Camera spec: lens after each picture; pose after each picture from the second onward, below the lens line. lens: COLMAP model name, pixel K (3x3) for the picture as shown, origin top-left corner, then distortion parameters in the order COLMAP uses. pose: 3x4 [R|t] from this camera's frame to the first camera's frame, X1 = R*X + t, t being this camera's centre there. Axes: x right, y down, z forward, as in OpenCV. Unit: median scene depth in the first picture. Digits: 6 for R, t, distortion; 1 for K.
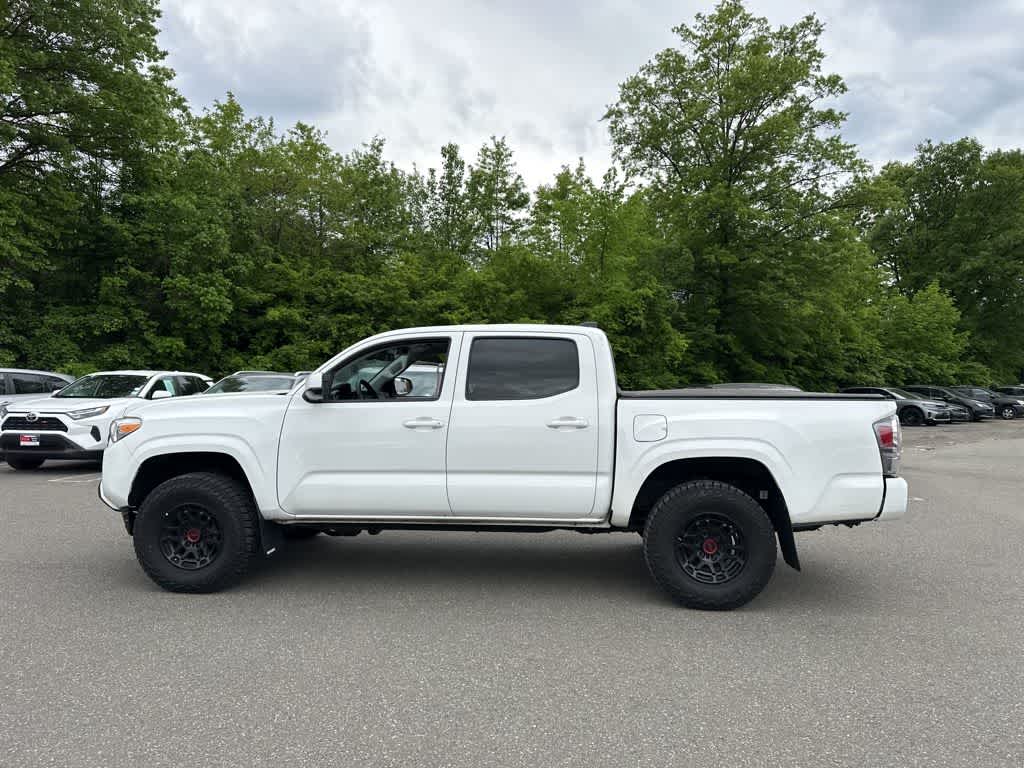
lens RADIAL K [[706.3, 0, 514.6], [0, 706.3, 384.9], [0, 0, 1]] dist [0.125397, -0.172641]
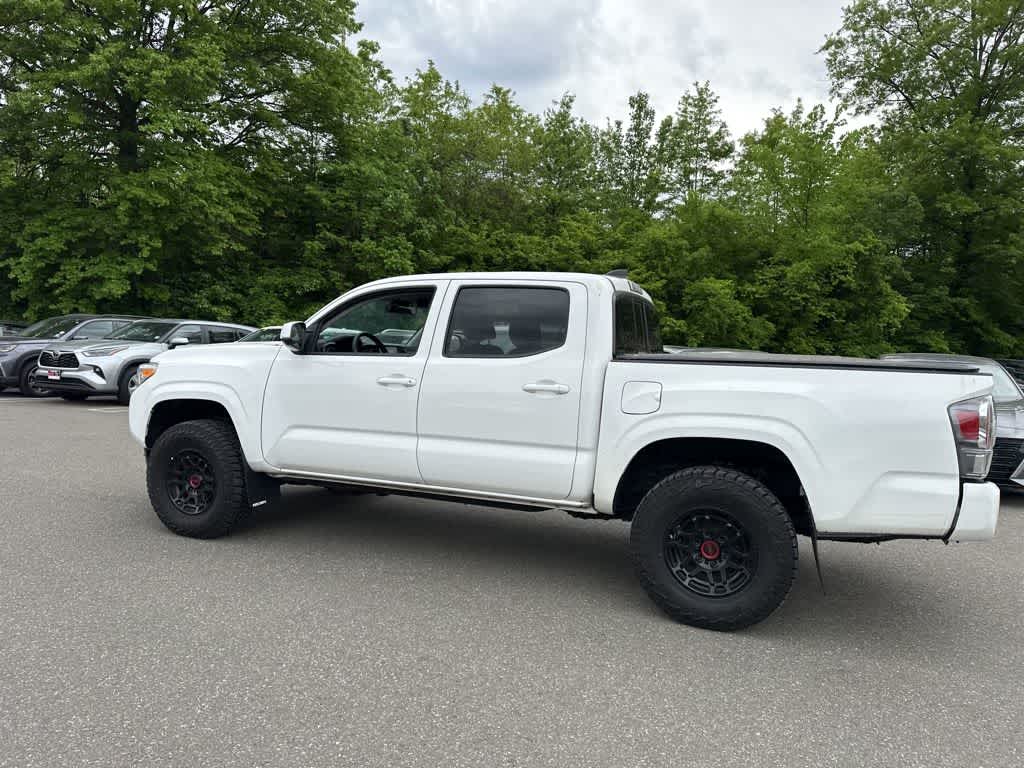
lens RADIAL K [[709.9, 0, 515.7], [0, 709.9, 383.2], [0, 0, 1]] dist [0.093022, -0.131462]
pose [[0.954582, 0.042807, -0.294856, 0.058435], [-0.028896, 0.998261, 0.051379, 0.001274], [0.296542, -0.040525, 0.954159, 0.036138]]
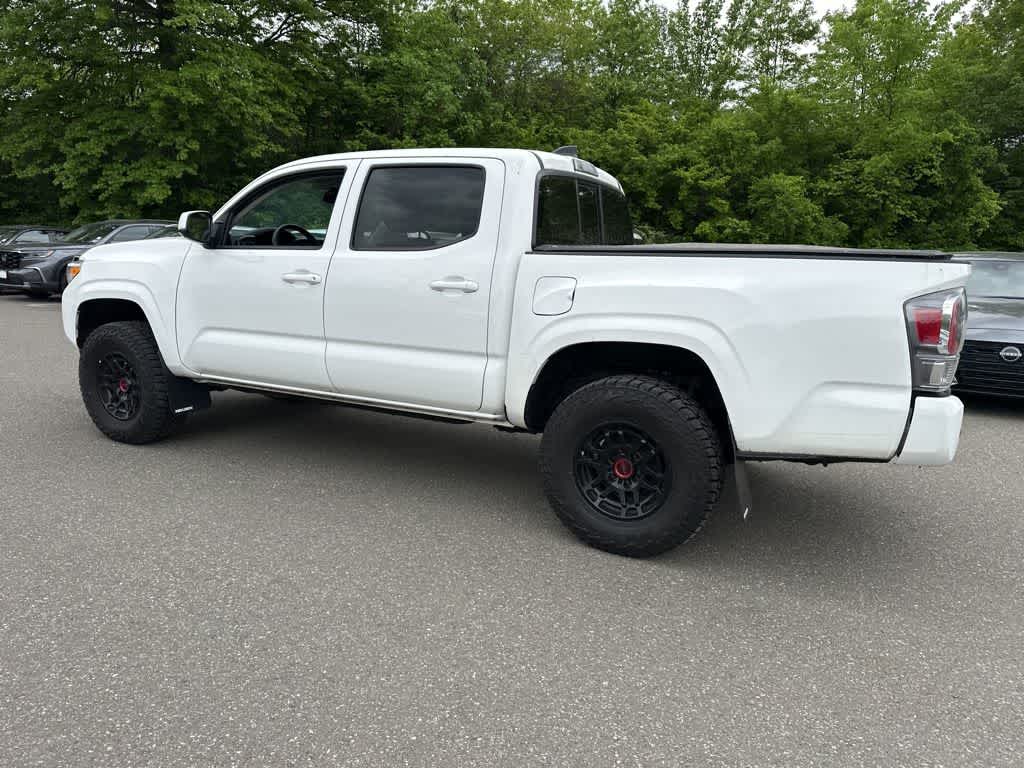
lens RADIAL K [[723.2, 0, 530.5], [0, 723.2, 381.7], [0, 0, 1]] dist [0.000986, -0.000674]
pose [[0.925034, 0.087976, -0.369557, 0.087540], [-0.023056, 0.984023, 0.176542, 0.004093], [0.379184, -0.154787, 0.912283, 0.067127]]
